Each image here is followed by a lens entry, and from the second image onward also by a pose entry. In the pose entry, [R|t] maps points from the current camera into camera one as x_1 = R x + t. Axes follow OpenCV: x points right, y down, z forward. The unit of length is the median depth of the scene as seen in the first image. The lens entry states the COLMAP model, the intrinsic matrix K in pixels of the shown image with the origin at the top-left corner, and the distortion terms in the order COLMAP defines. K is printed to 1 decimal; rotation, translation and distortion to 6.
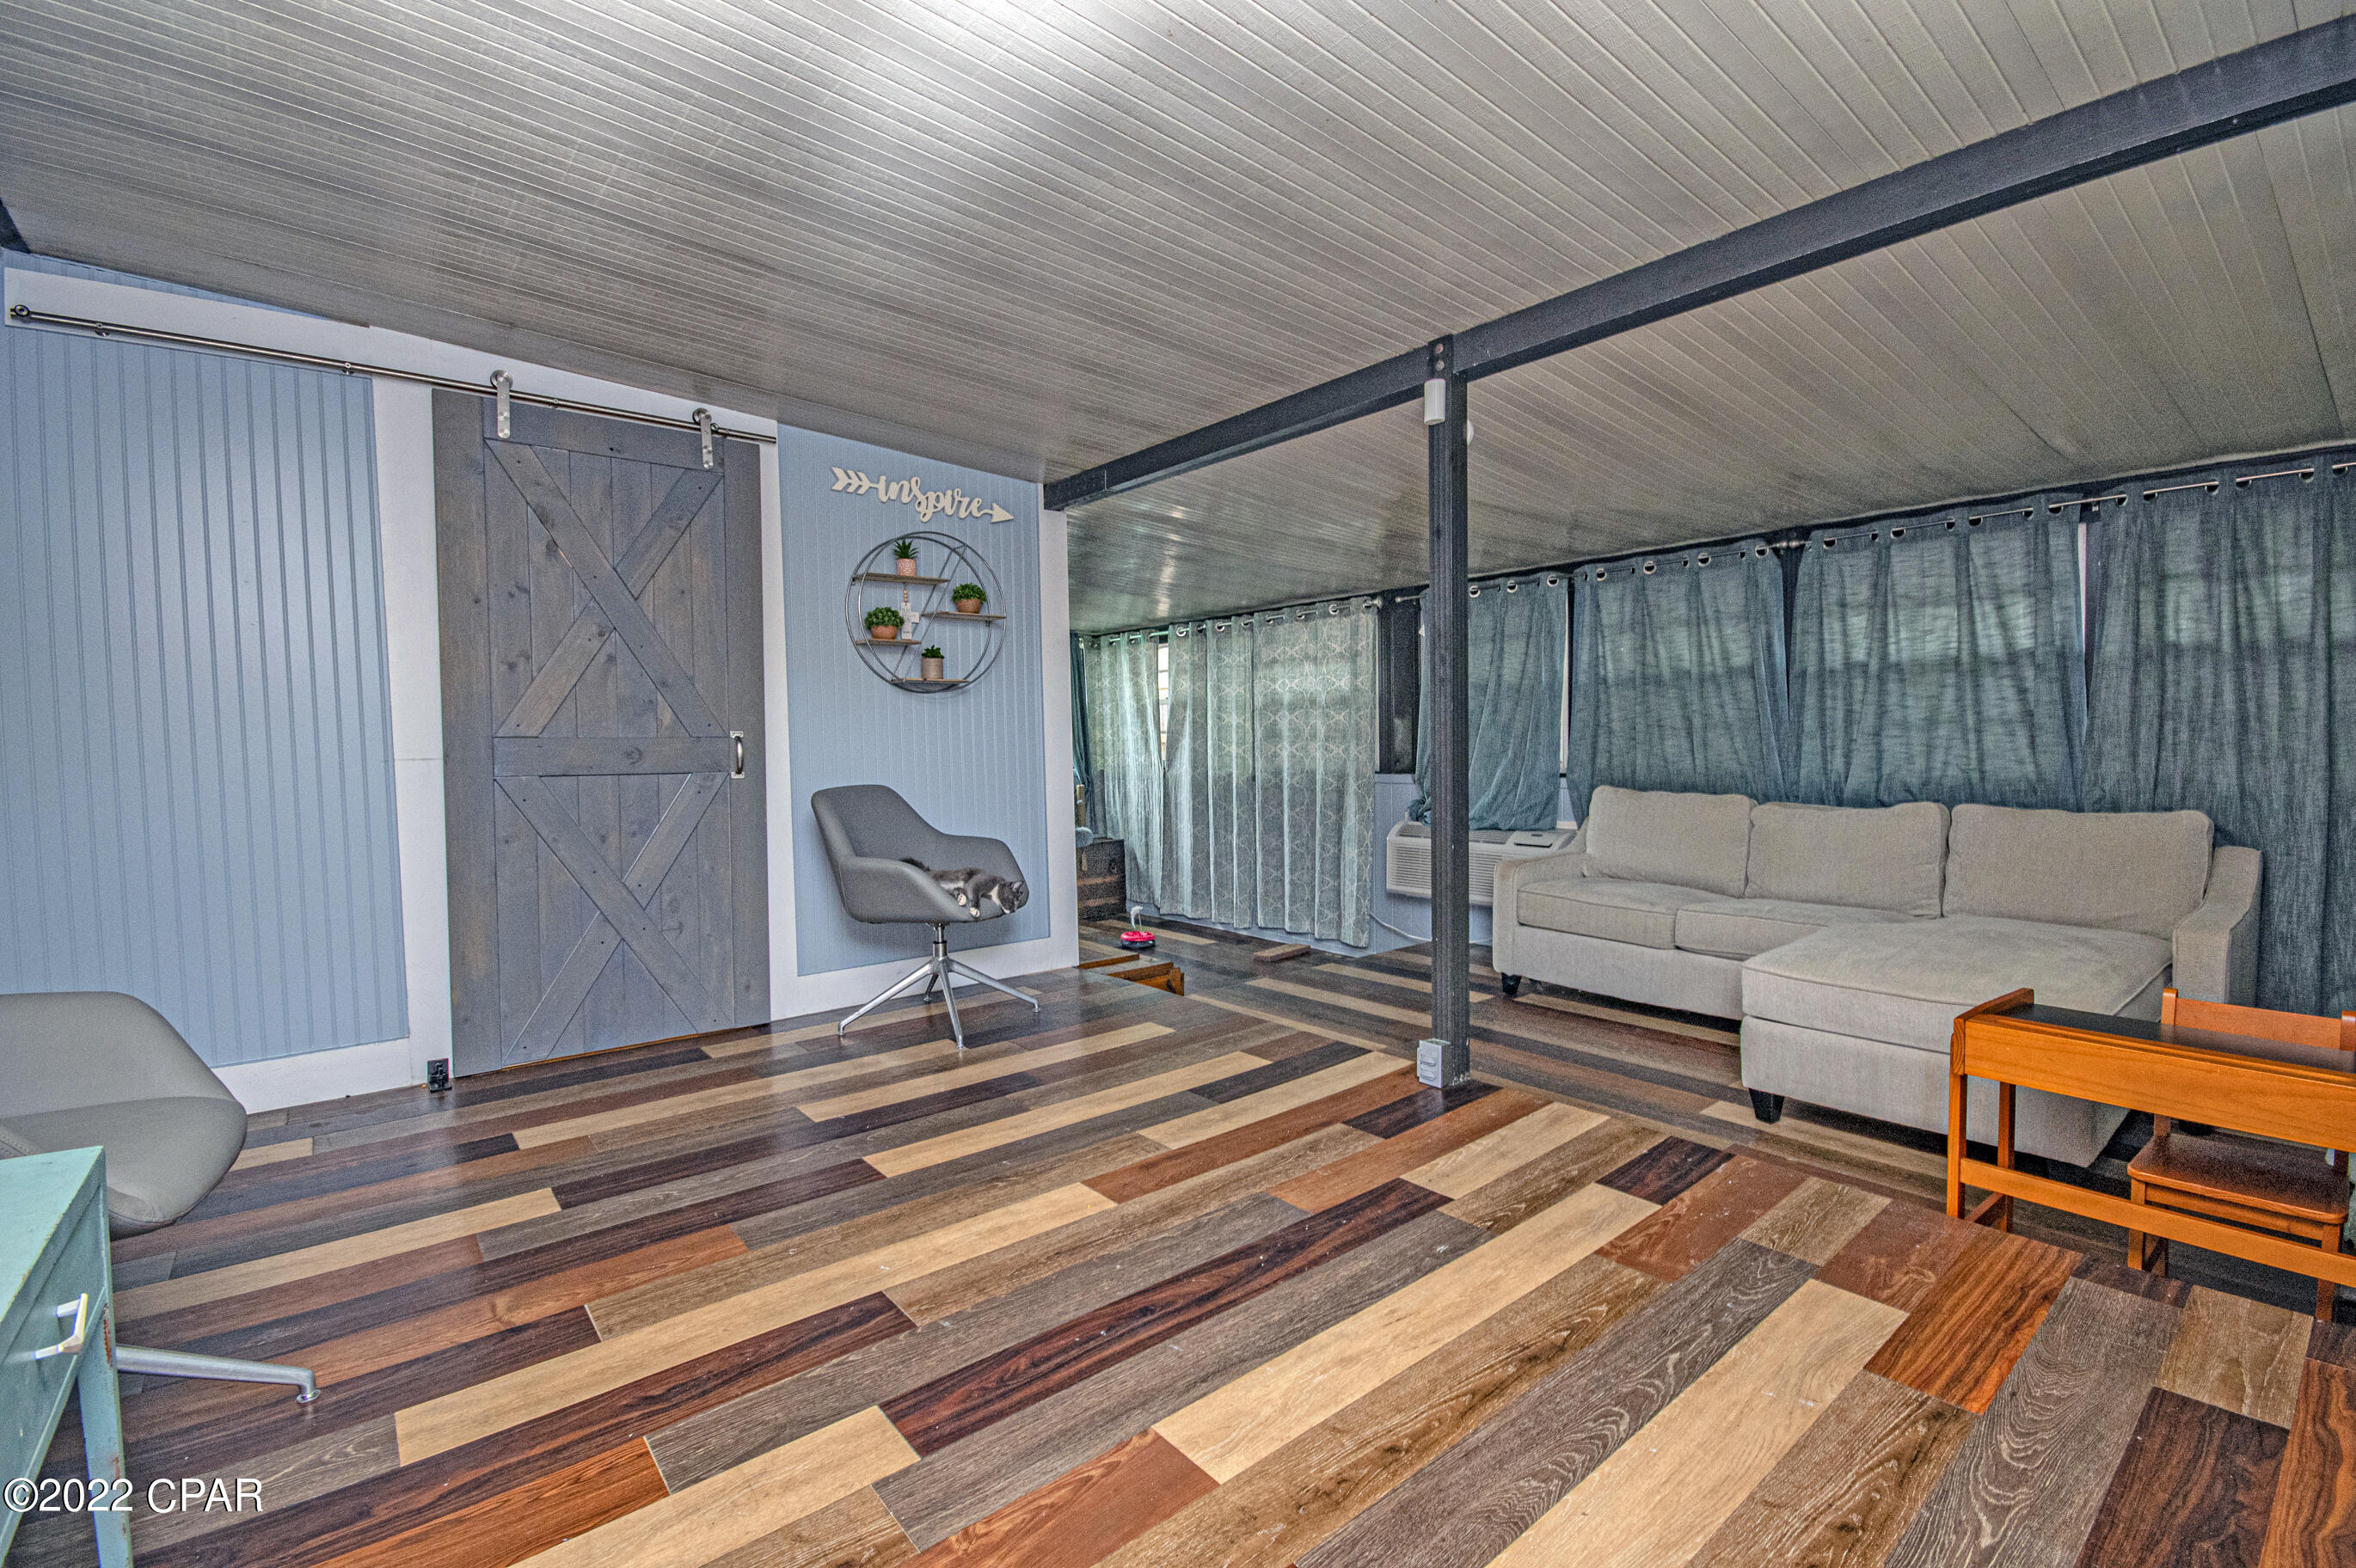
lens RADIAL K [[1039.7, 0, 1189.9], [0, 1039.7, 773.0], [0, 0, 1]] dist [-0.001774, 0.000690]
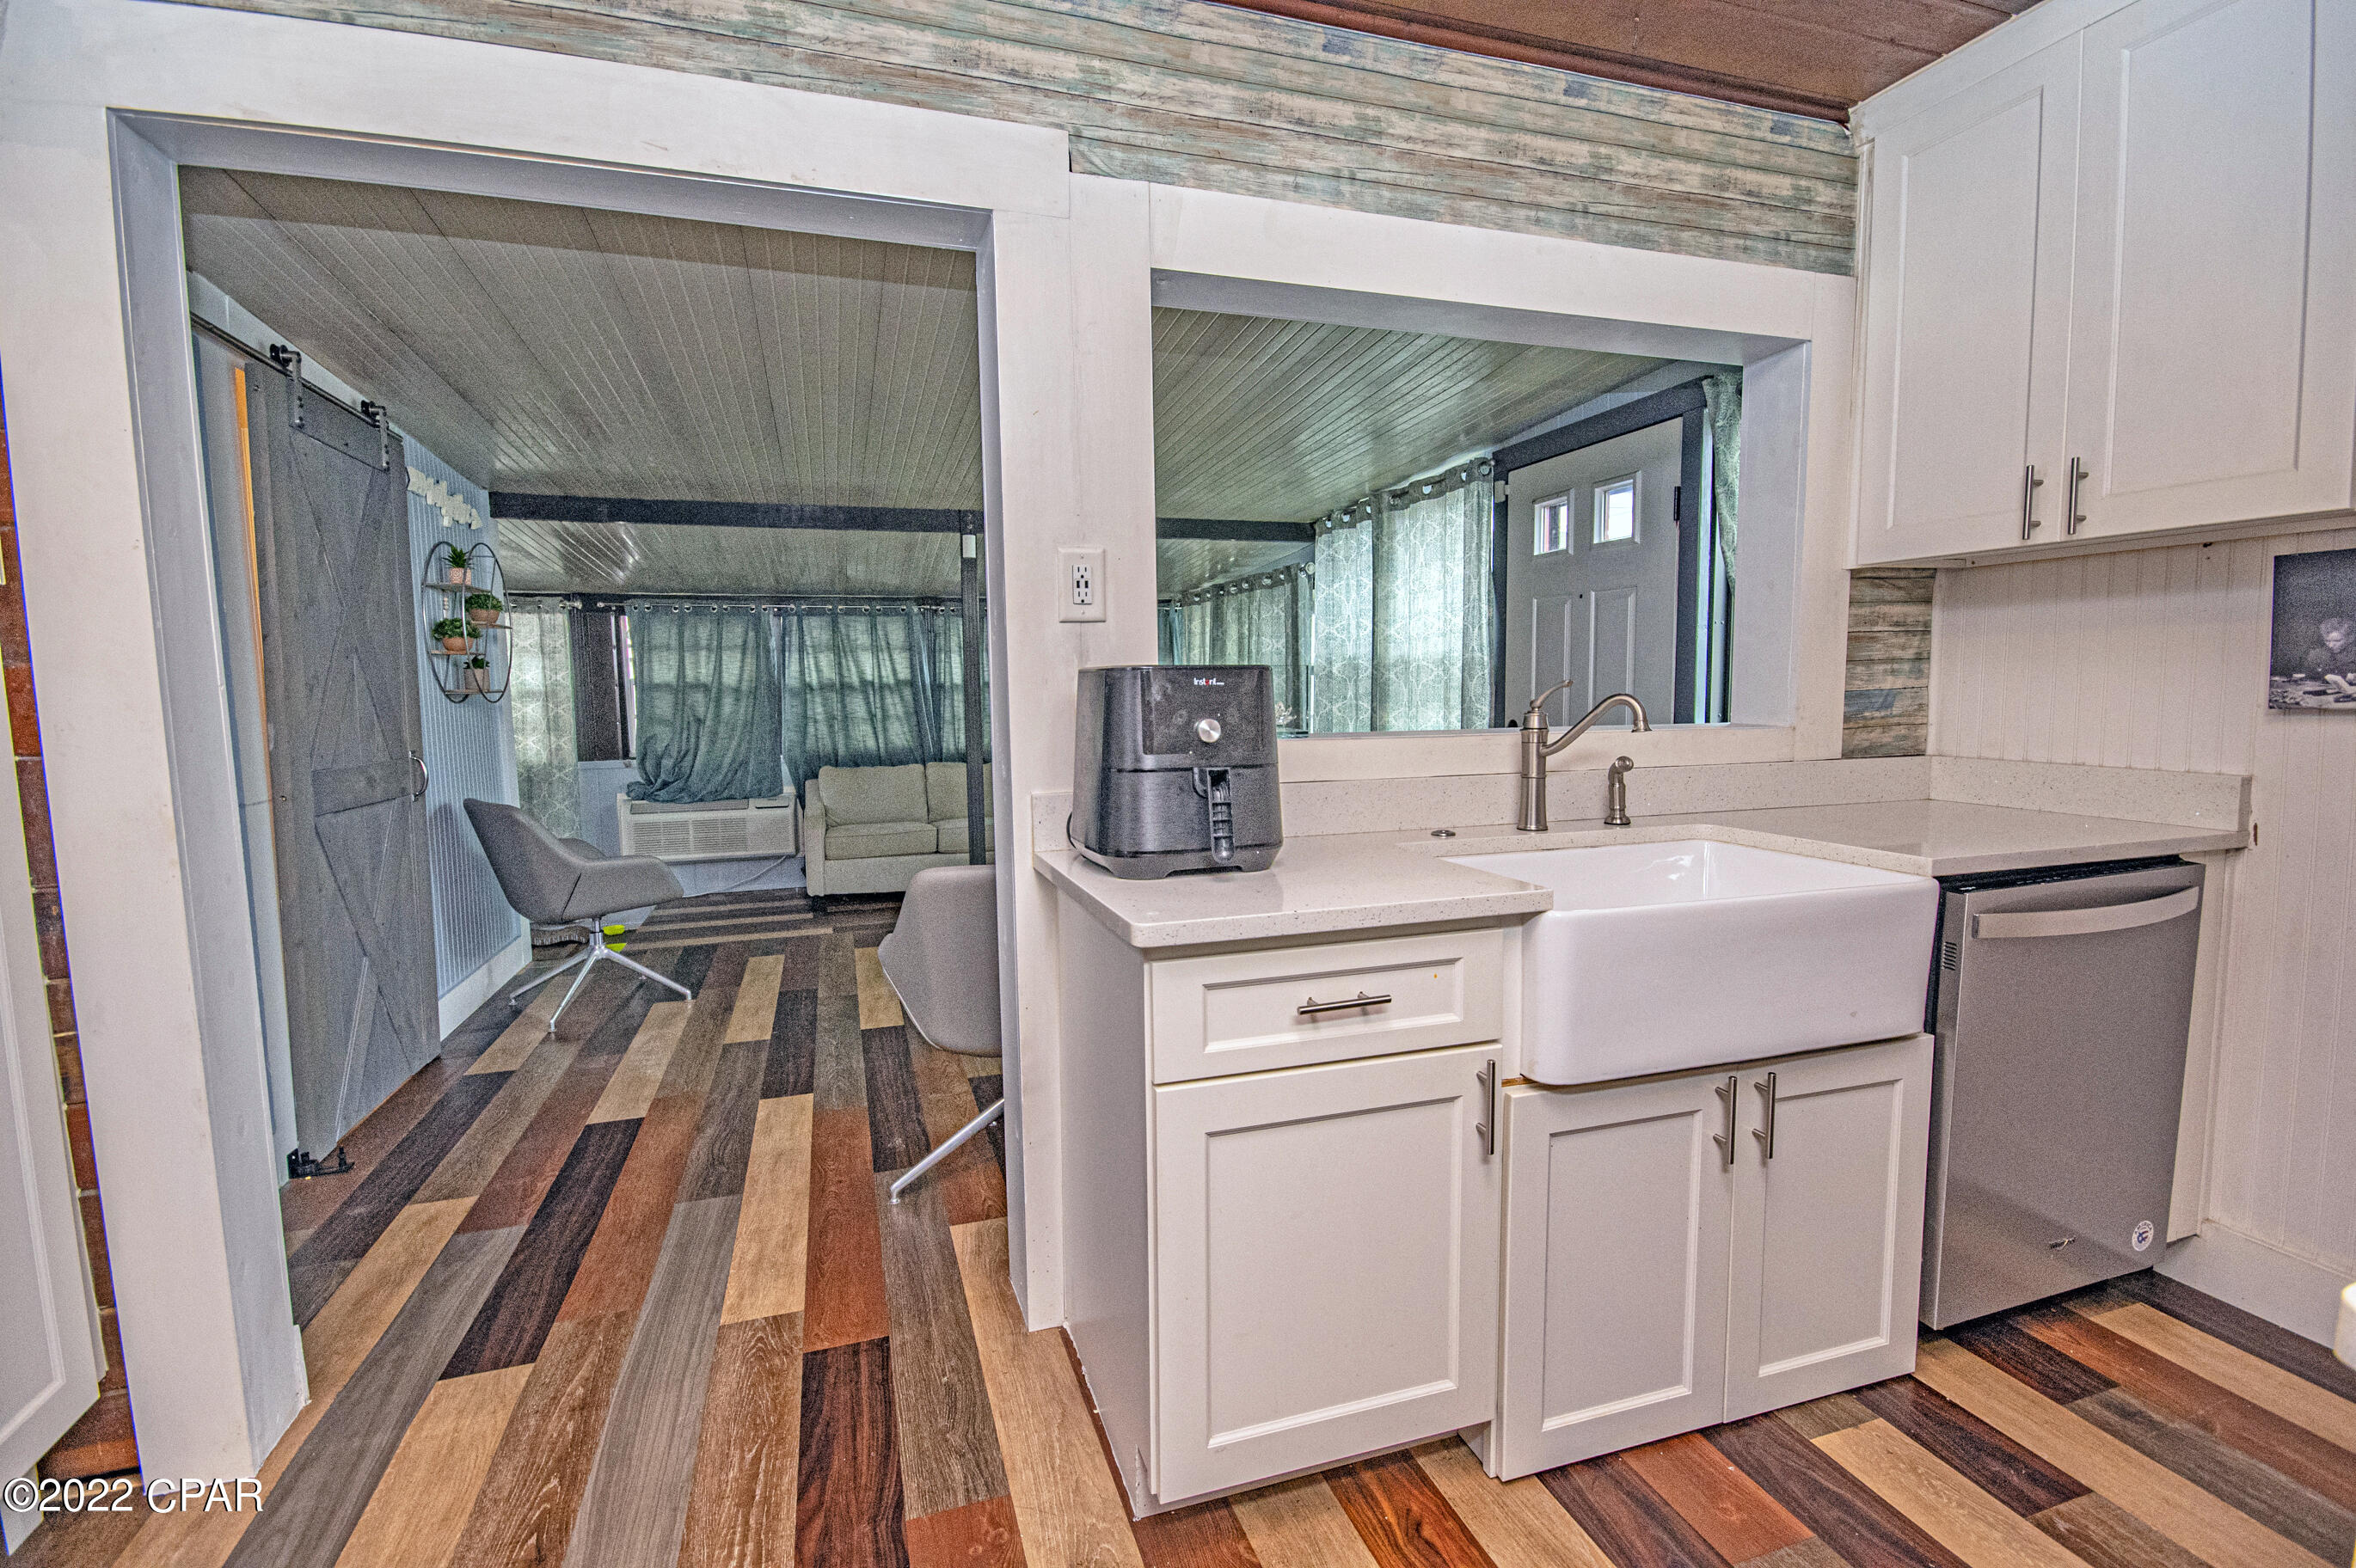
lens RADIAL K [[1079.5, 0, 1188.1], [0, 1079.5, 780.0], [0, 0, 1]] dist [0.006474, -0.003145]
pose [[0.364526, -0.072321, 0.928381, -1.118345], [0.035156, 0.997338, 0.063889, -0.051737], [-0.930529, 0.009350, 0.366098, -0.013272]]
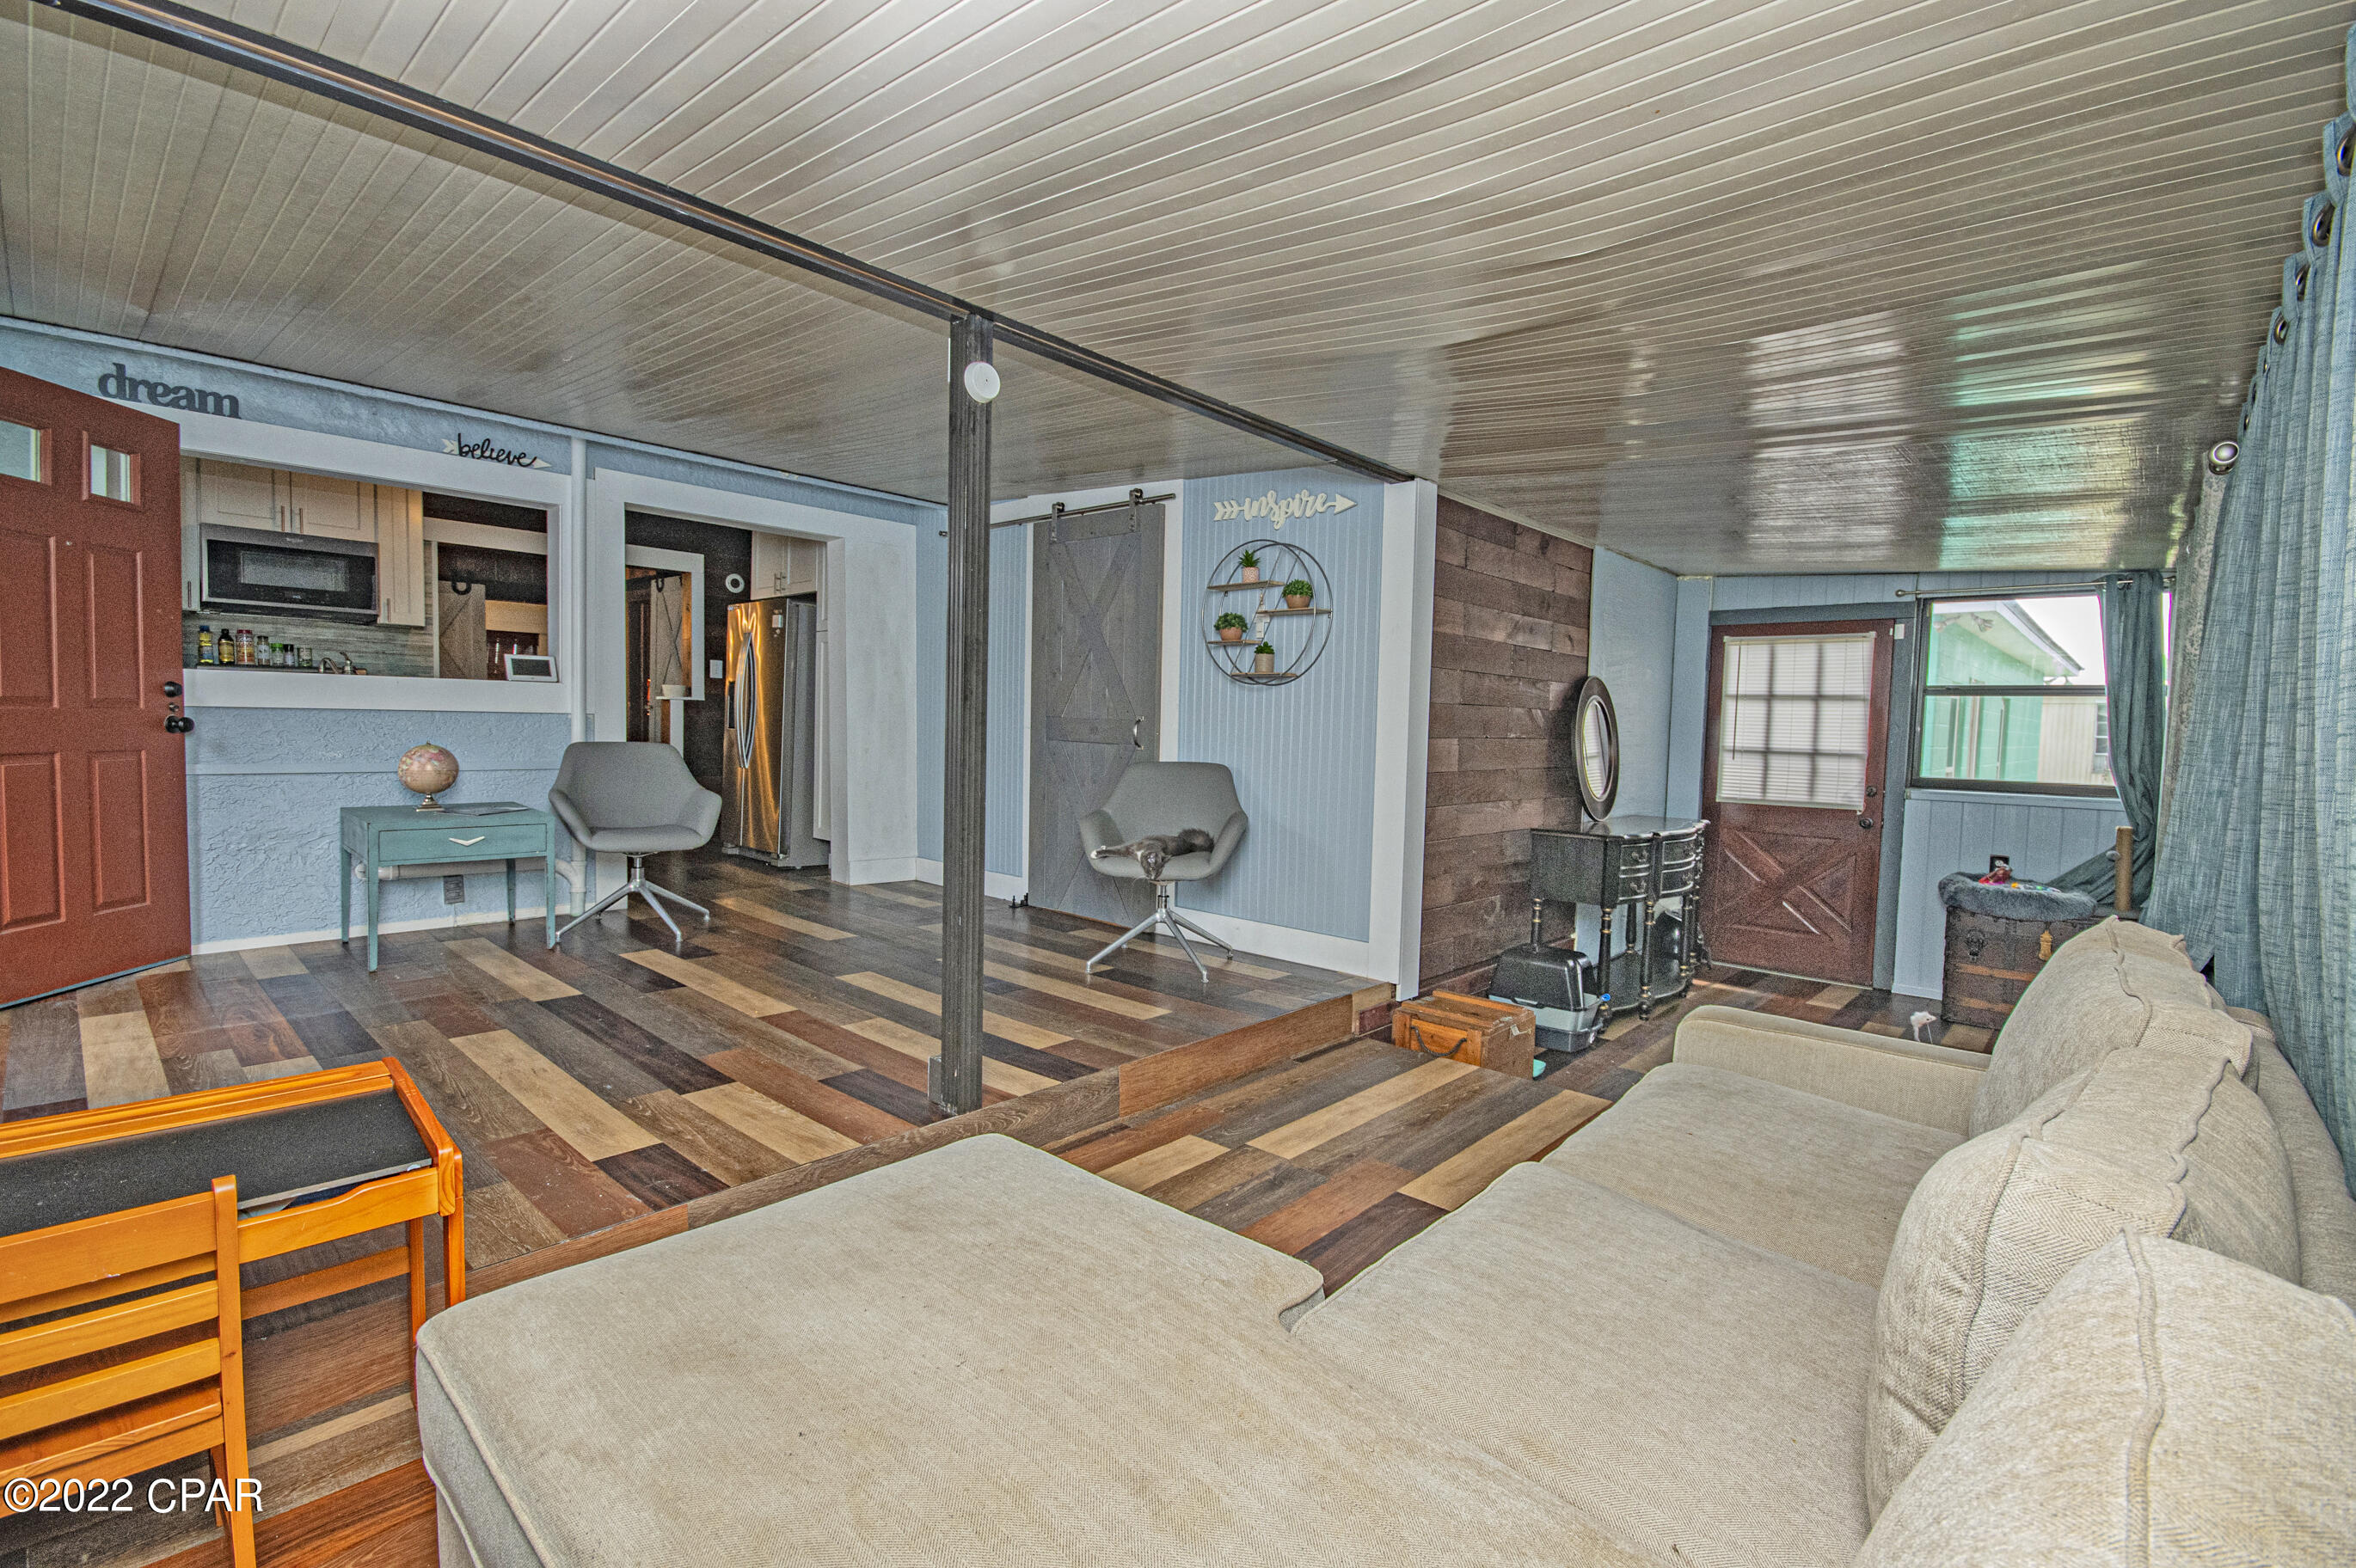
lens RADIAL K [[1039.7, 0, 1178.0], [0, 1039.7, 761.4], [0, 0, 1]] dist [-0.001774, 0.000690]
pose [[0.134106, 0.057493, -0.989298, 0.970920], [-0.060584, 0.996924, 0.049724, -0.052155], [0.989113, 0.053267, 0.137177, 0.882891]]
